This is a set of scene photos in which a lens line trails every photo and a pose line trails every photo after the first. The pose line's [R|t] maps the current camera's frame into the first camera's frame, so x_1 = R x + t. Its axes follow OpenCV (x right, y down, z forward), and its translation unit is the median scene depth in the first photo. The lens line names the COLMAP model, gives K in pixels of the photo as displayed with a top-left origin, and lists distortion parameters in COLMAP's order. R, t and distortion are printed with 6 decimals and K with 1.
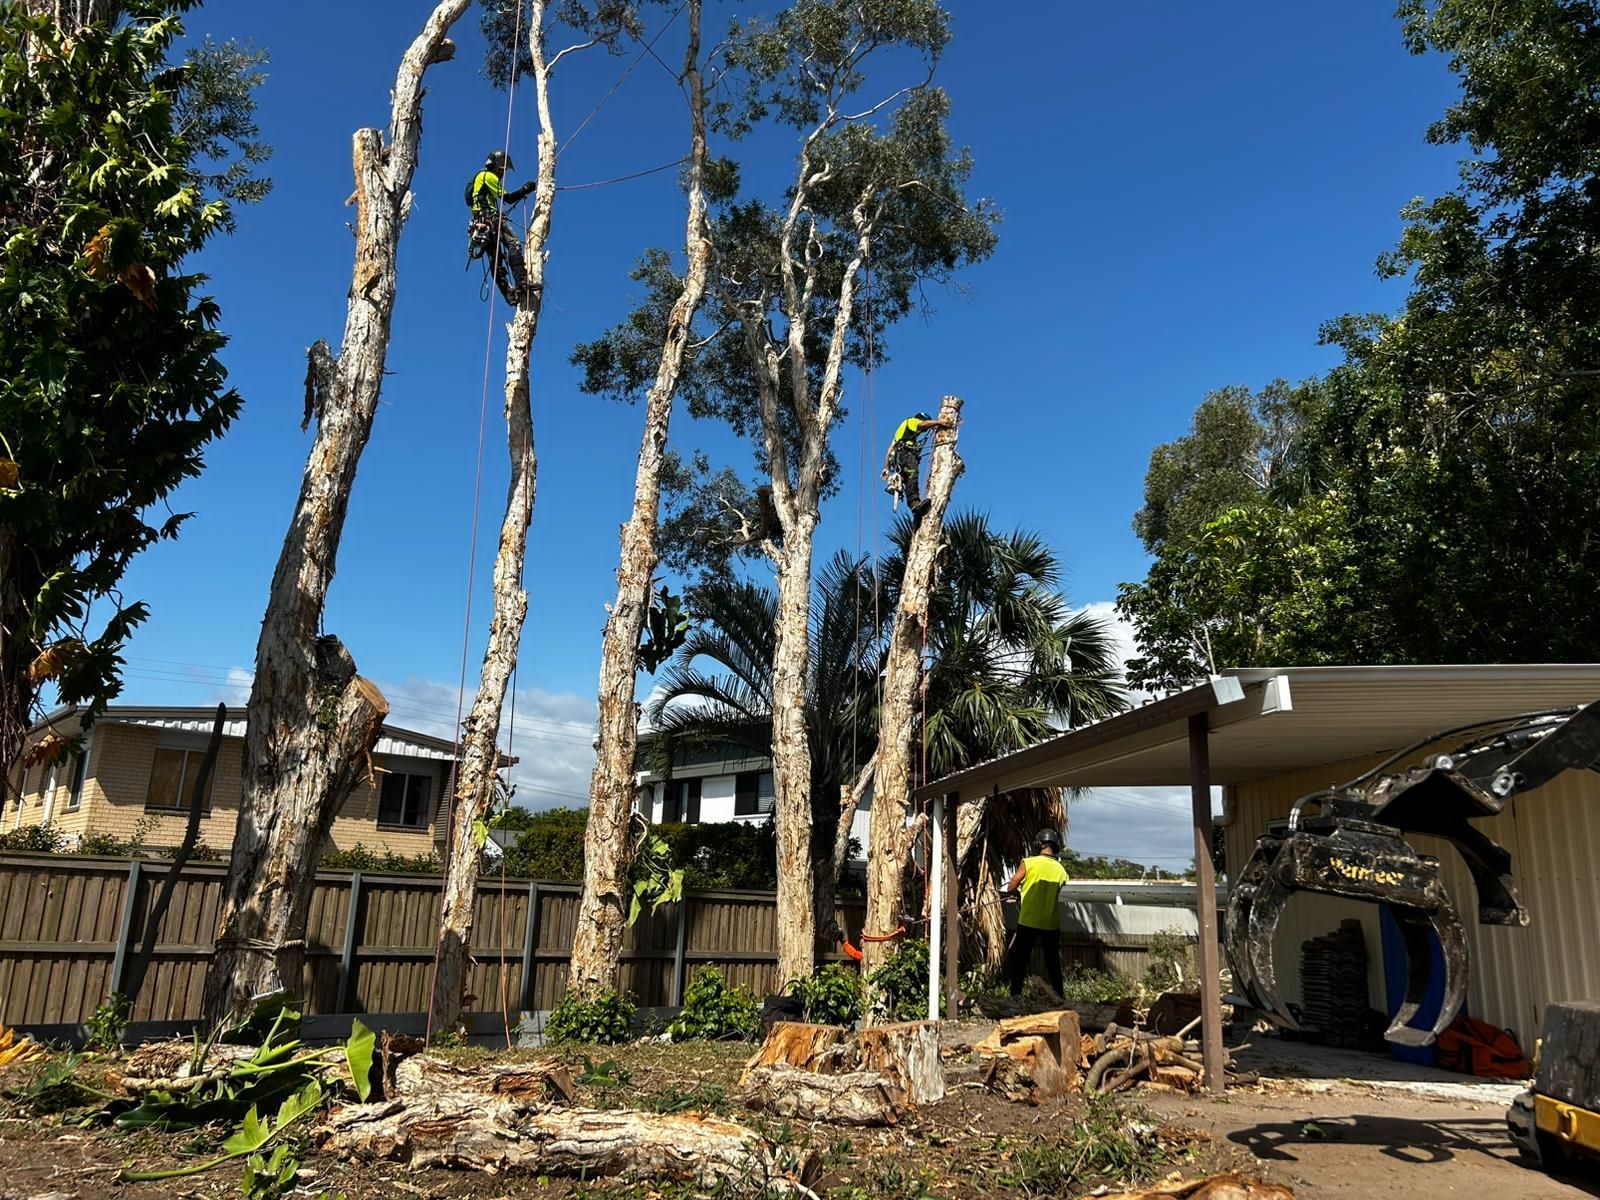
lens RADIAL K [[1197.8, 0, 809.3], [0, 1197.8, 604.0], [0, 0, 1]] dist [0.065002, -0.095962]
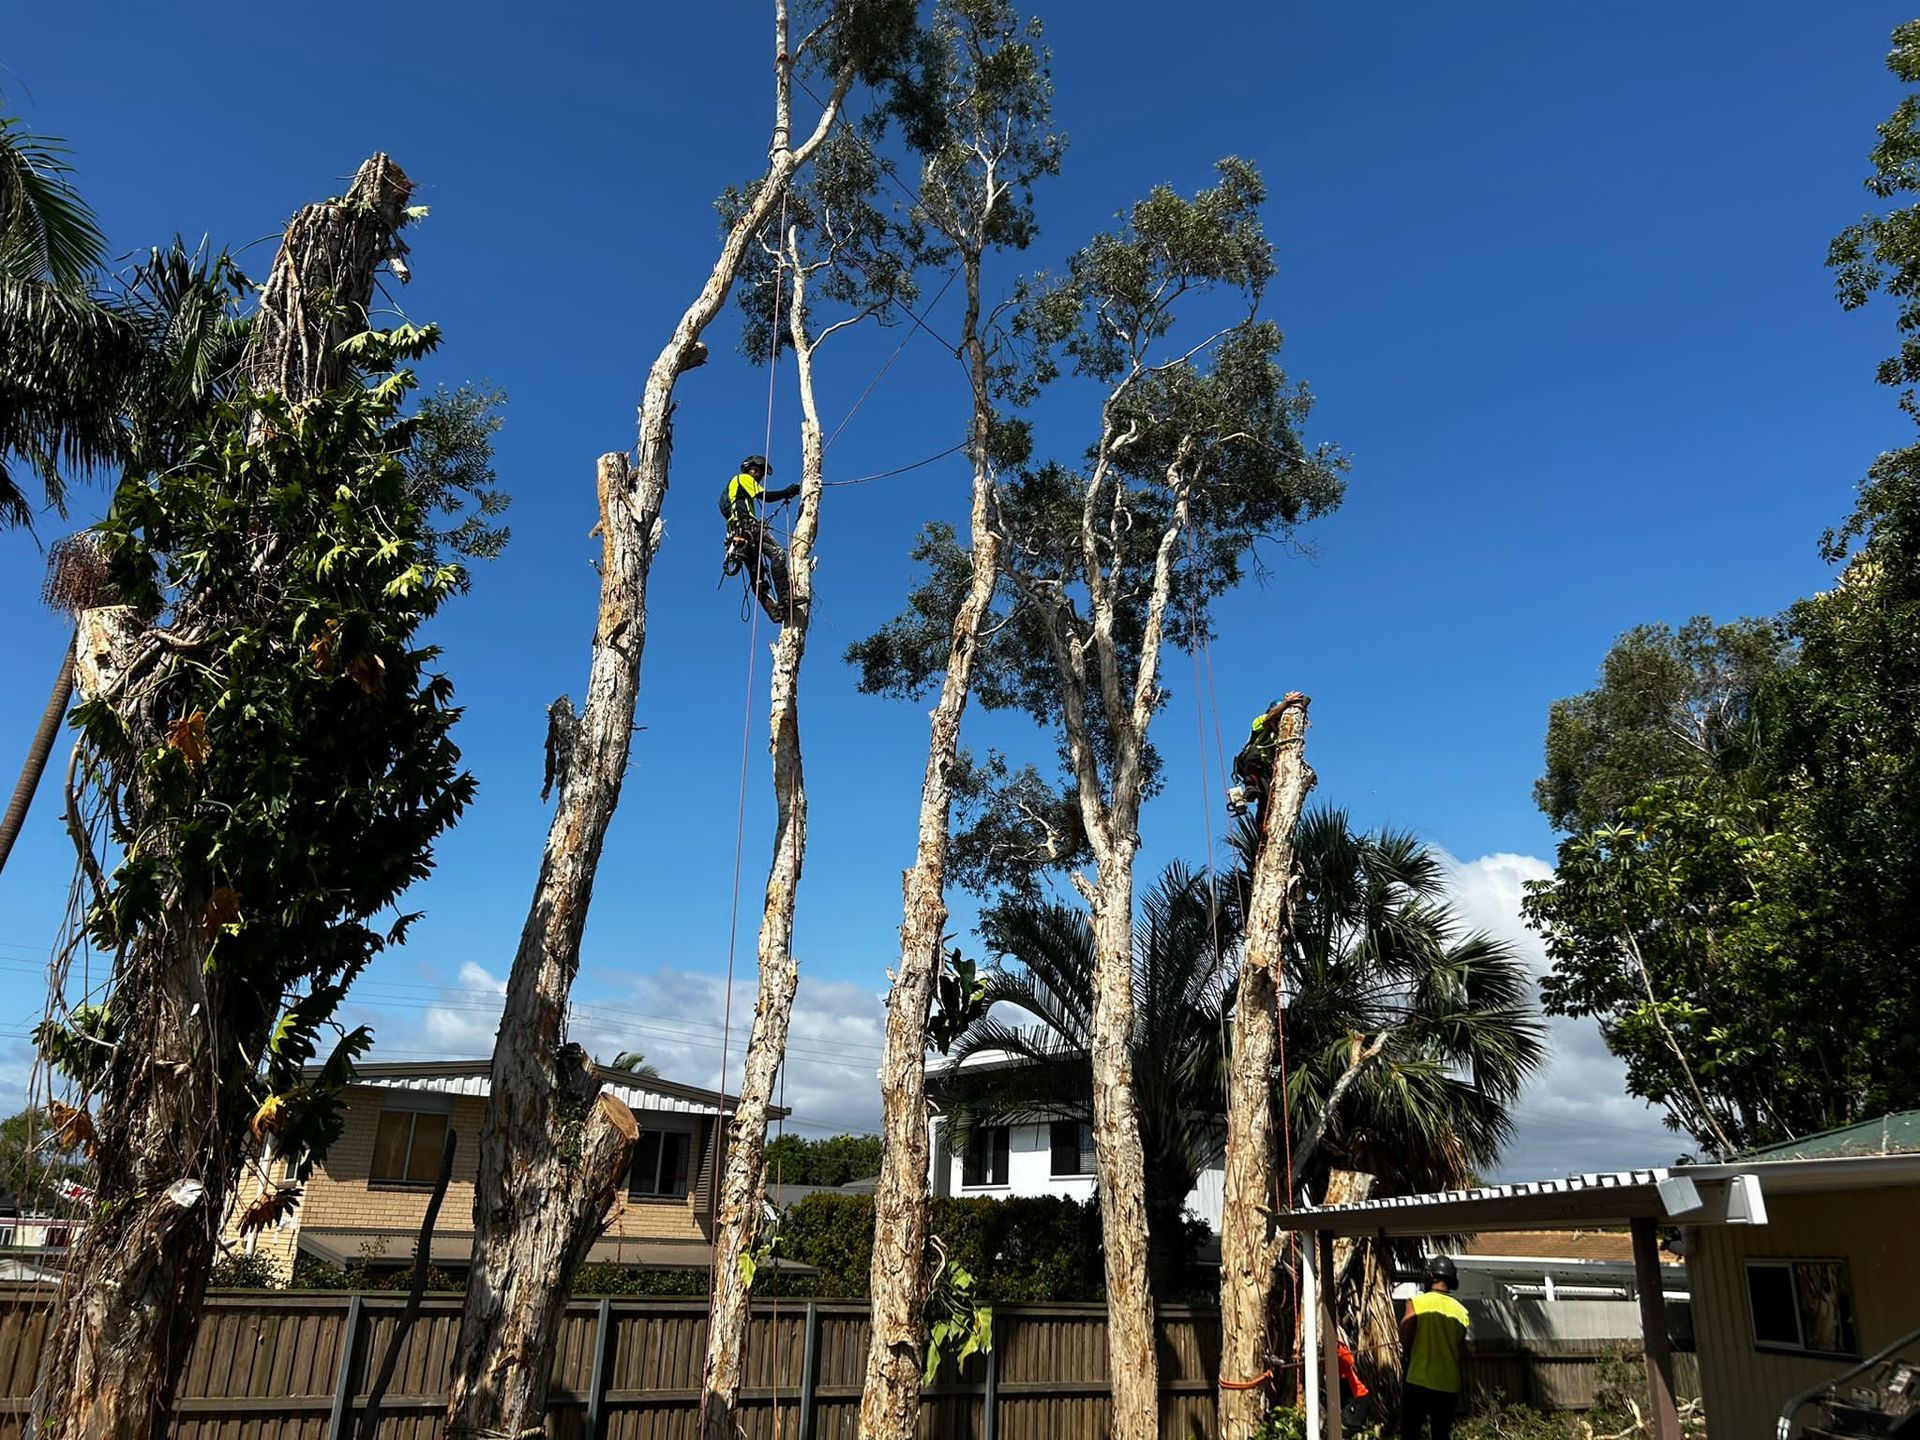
lens RADIAL K [[1433.8, 0, 969.7], [0, 1433.8, 730.0], [0, 0, 1]] dist [0.060349, -0.094498]
pose [[0.993248, -0.041841, -0.108198, 0.002593], [0.031085, 0.994577, -0.099251, -0.072954], [0.111764, 0.095218, 0.989162, -0.002288]]
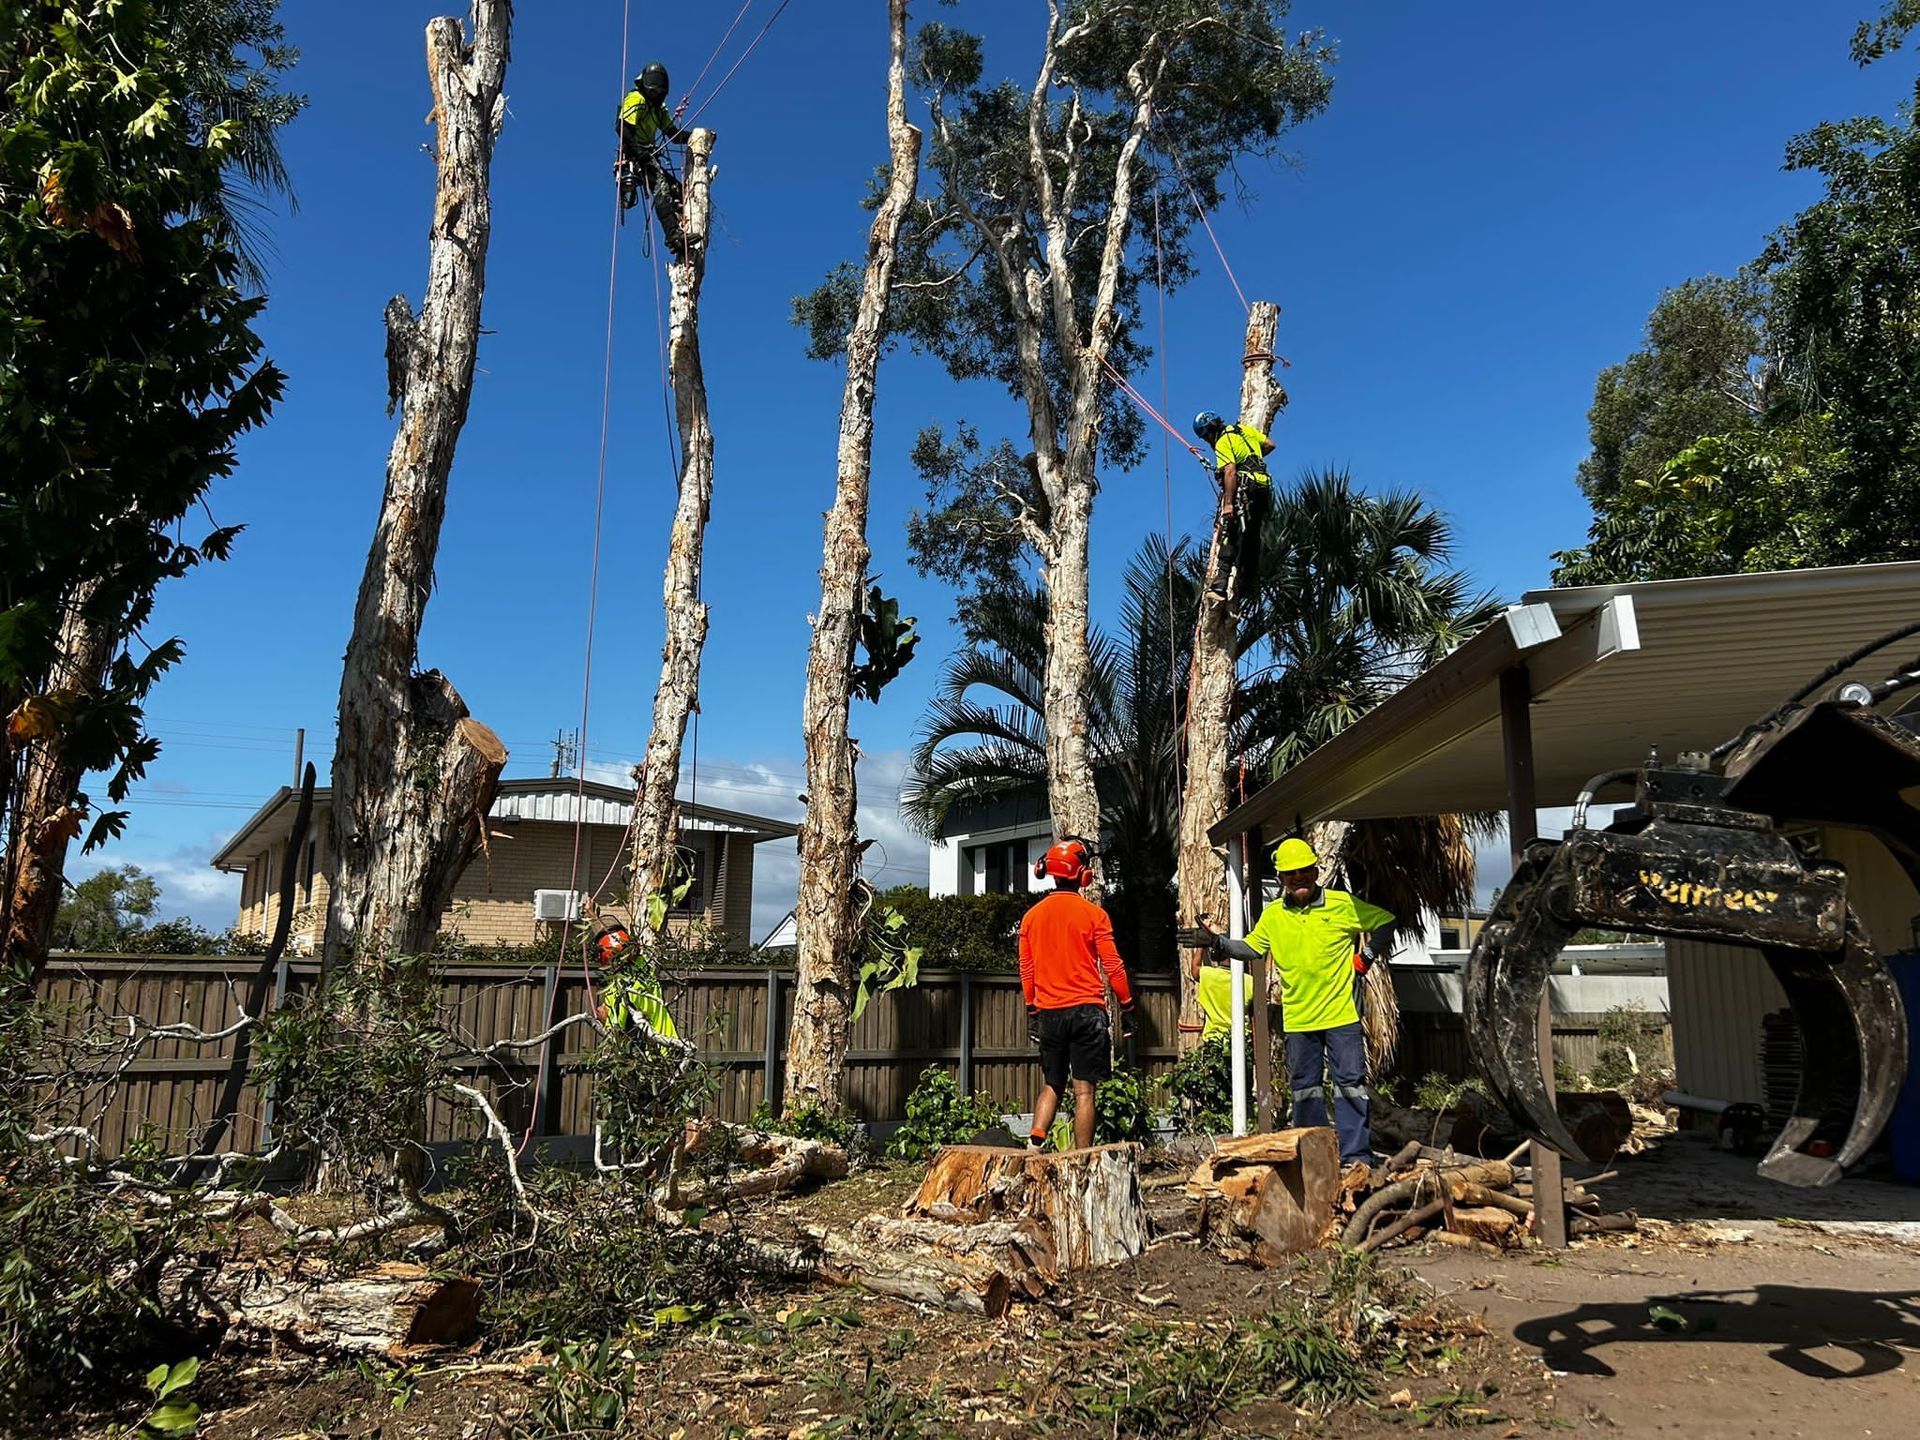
lens RADIAL K [[1437.4, 0, 971.2], [0, 1437.4, 724.7], [0, 0, 1]] dist [0.065002, -0.095962]
pose [[0.985694, -0.061411, -0.156959, 0.084025], [0.070895, 0.995936, 0.055546, 0.029055], [0.152910, -0.065879, 0.986042, 0.099602]]
